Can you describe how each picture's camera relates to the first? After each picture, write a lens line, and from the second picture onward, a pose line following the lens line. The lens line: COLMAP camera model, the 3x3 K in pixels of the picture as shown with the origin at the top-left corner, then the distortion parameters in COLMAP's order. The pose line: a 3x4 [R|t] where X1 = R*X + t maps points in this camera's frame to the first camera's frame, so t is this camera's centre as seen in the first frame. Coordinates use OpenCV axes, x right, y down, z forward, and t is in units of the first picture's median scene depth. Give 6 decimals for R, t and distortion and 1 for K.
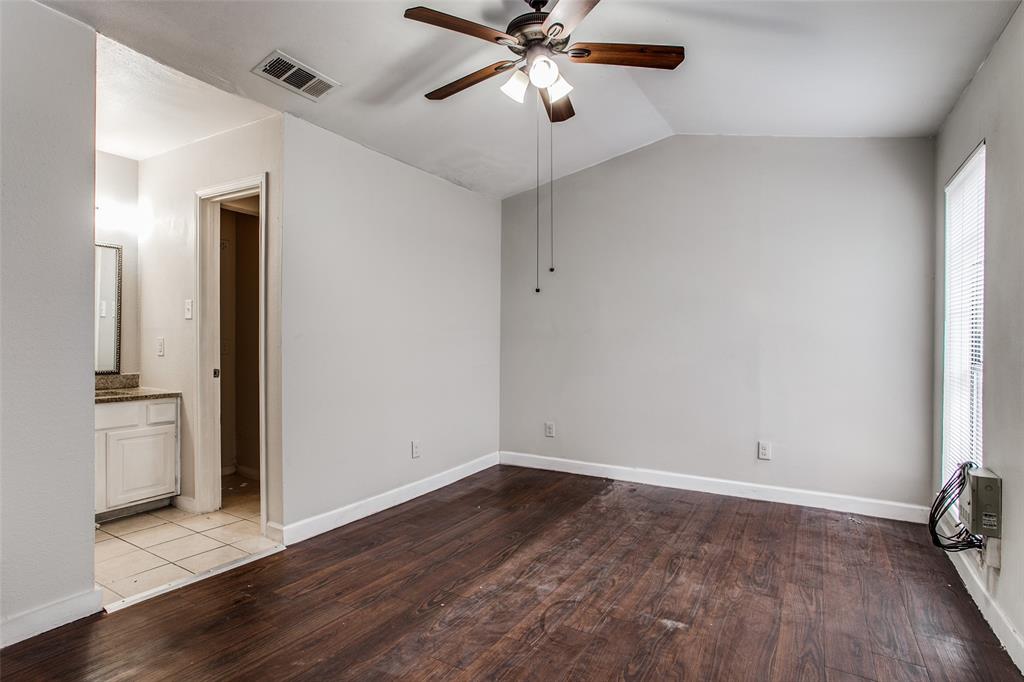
lens RADIAL K [[536.3, 0, 490.2], [0, 536.3, 340.8], [0, 0, 1]] dist [-0.012231, 0.000128]
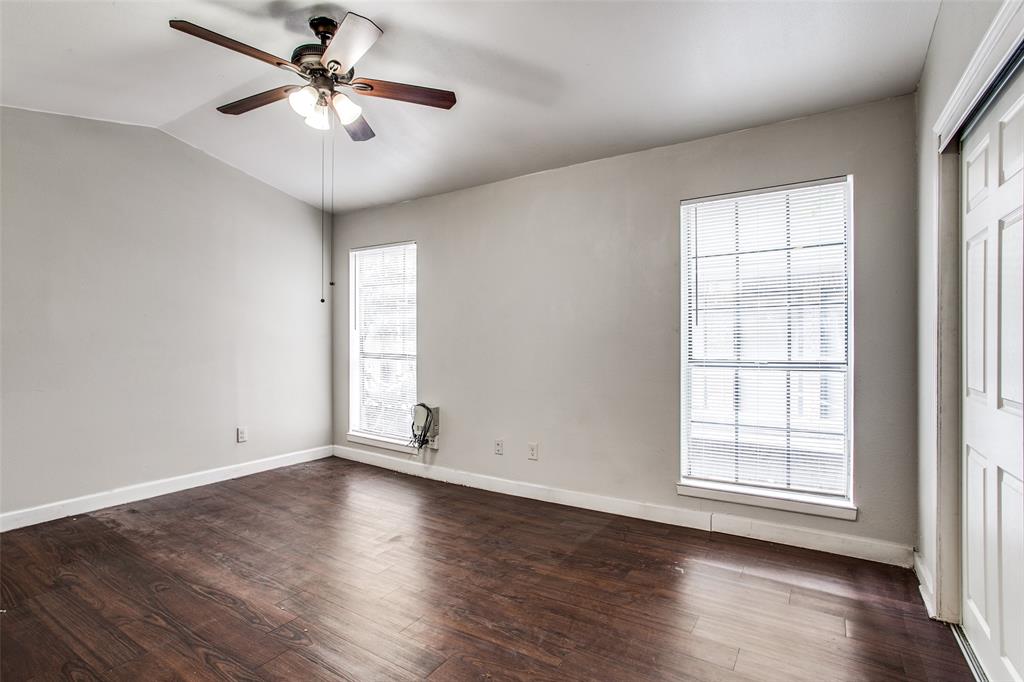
lens RADIAL K [[497.0, 0, 504.5], [0, 497.0, 342.3], [0, 0, 1]] dist [-0.050366, 0.030800]
pose [[0.019166, -0.007309, 0.999790, -0.630735], [0.002906, 0.999969, 0.007254, -0.007669], [-0.999812, 0.002766, 0.019186, 0.434237]]
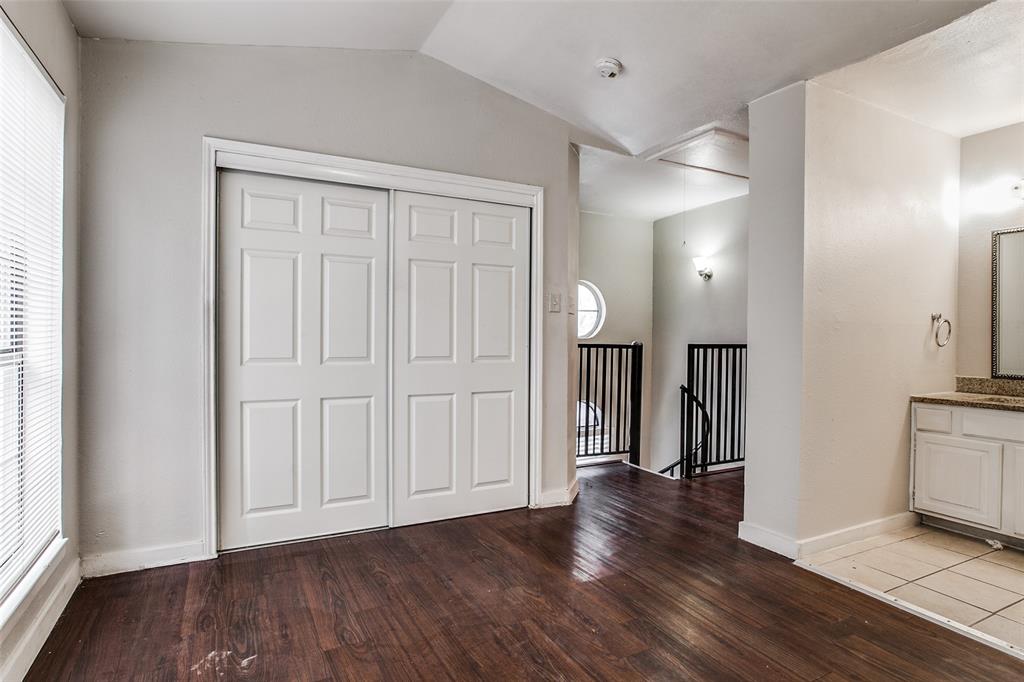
lens RADIAL K [[555.0, 0, 501.1], [0, 555.0, 341.4], [0, 0, 1]] dist [-0.060308, 0.048349]
pose [[-0.511330, -0.004997, -0.859370, 0.430613], [-0.015821, 0.999868, 0.003599, 0.012596], [0.859239, 0.015436, -0.511342, 0.676485]]
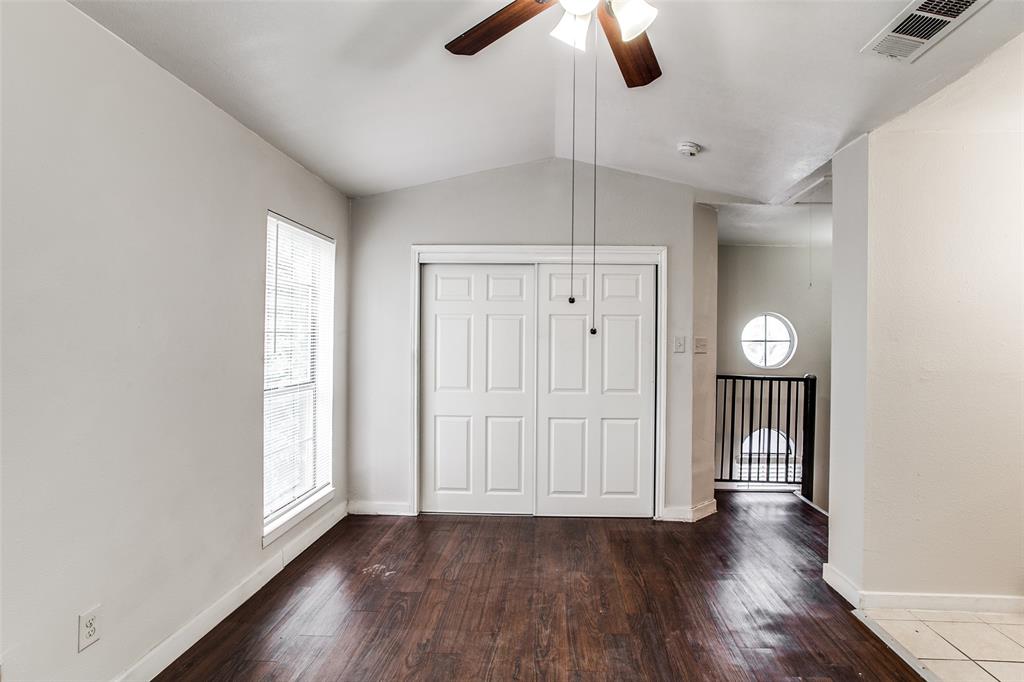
lens RADIAL K [[527.2, 0, 530.6], [0, 527.2, 342.7], [0, 0, 1]] dist [-0.056879, 0.041278]
pose [[-0.869210, -0.016917, -0.494154, 0.326108], [-0.018091, 0.999833, -0.002406, -0.053506], [0.494112, 0.006849, -0.869371, 1.061642]]
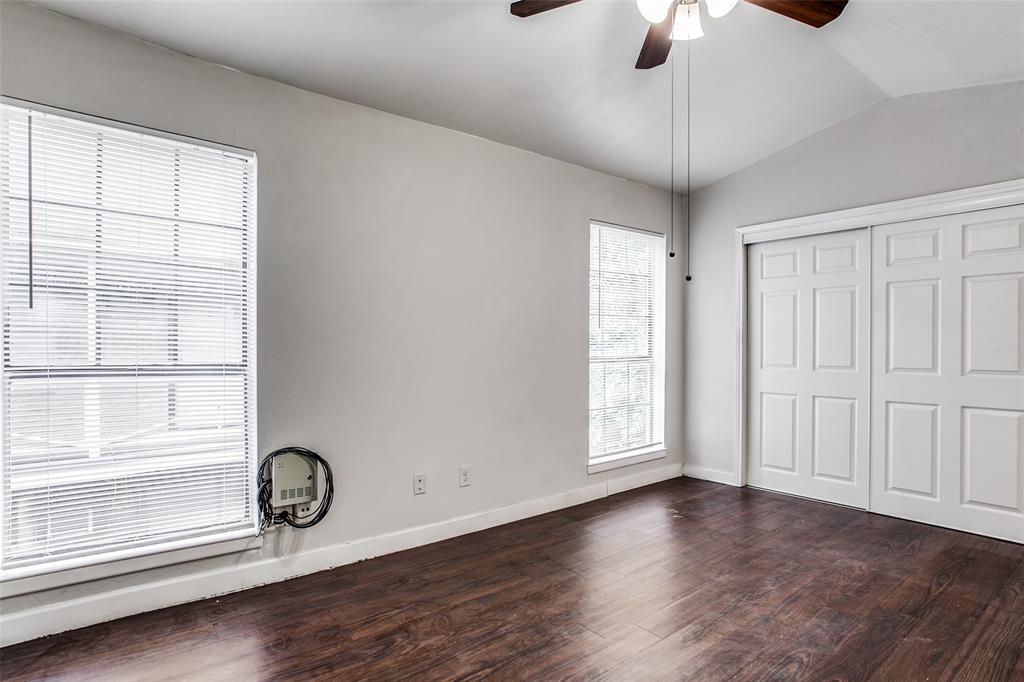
lens RADIAL K [[547.9, 0, 526.0], [0, 547.9, 348.0], [0, 0, 1]] dist [-0.060459, 0.047492]
pose [[-0.947365, -0.011351, 0.319954, 0.039468], [-0.007976, 0.999898, 0.011859, -0.000505], [-0.320056, 0.008683, -0.947359, 1.271123]]
